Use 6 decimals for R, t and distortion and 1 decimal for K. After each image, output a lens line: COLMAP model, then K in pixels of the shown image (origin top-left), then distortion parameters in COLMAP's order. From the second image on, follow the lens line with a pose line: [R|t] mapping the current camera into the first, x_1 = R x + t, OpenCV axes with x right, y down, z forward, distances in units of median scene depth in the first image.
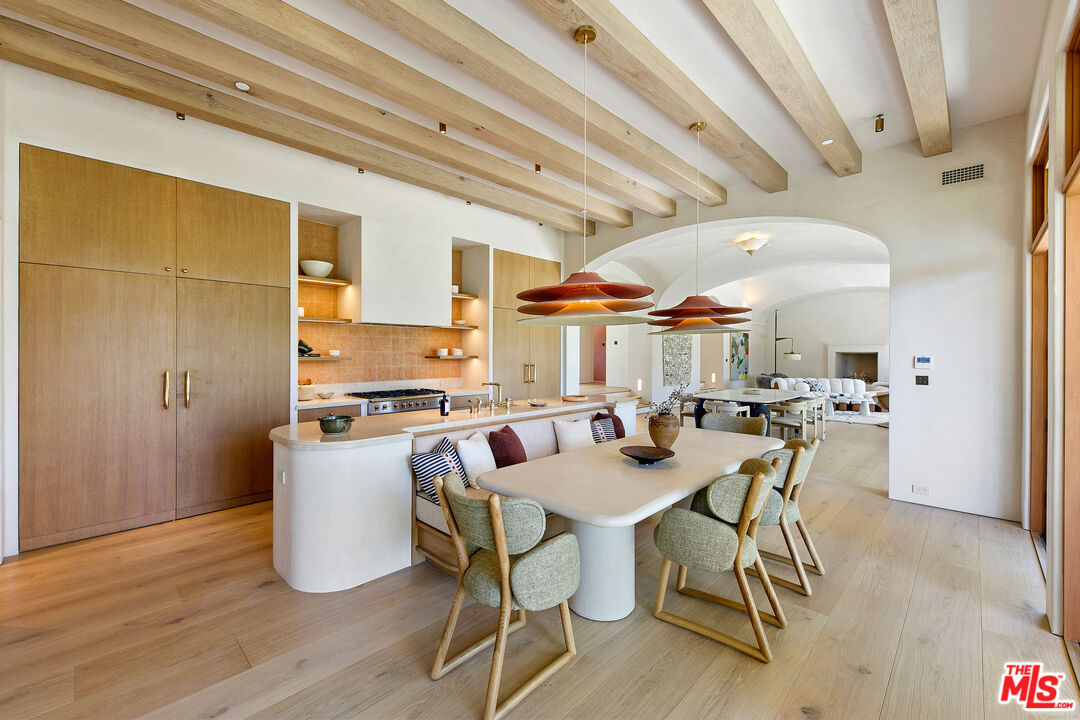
lens RADIAL K [[426.5, 0, 512.2], [0, 426.5, 354.7], [0, 0, 1]] dist [0.002154, 0.000188]
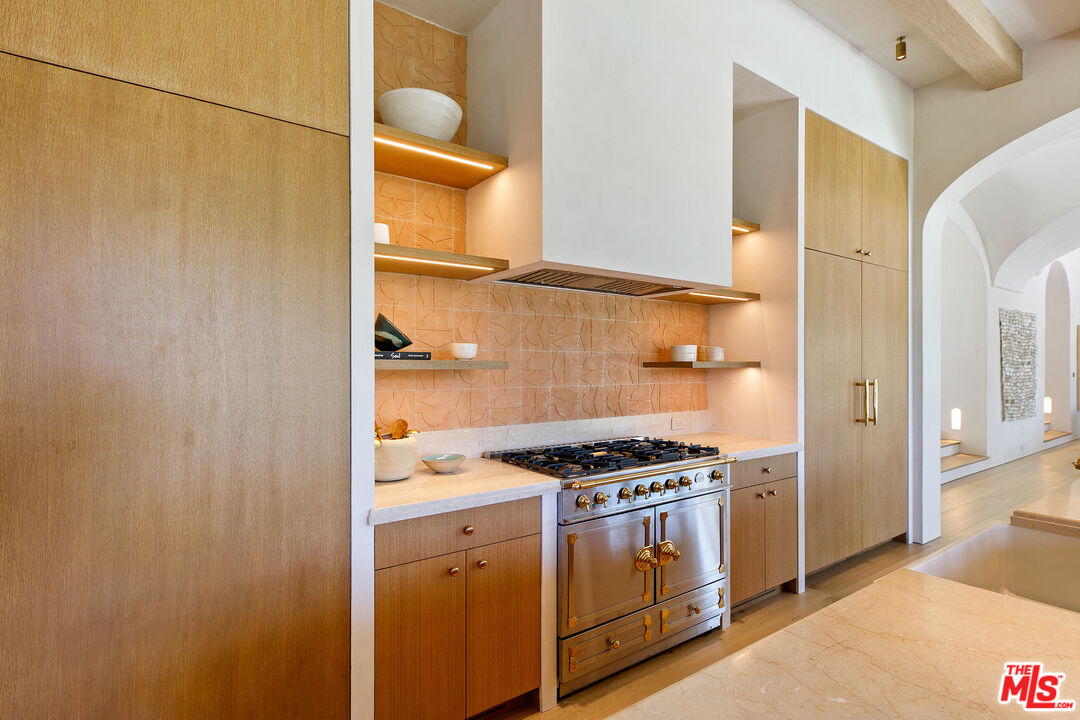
lens RADIAL K [[529.6, 0, 543.7], [0, 529.6, 369.8], [0, 0, 1]] dist [0.006503, -0.000377]
pose [[0.988602, 0.000339, -0.150554, -0.267105], [0.000099, 0.999996, 0.002901, 0.011148], [0.150554, -0.002883, 0.988598, 0.527371]]
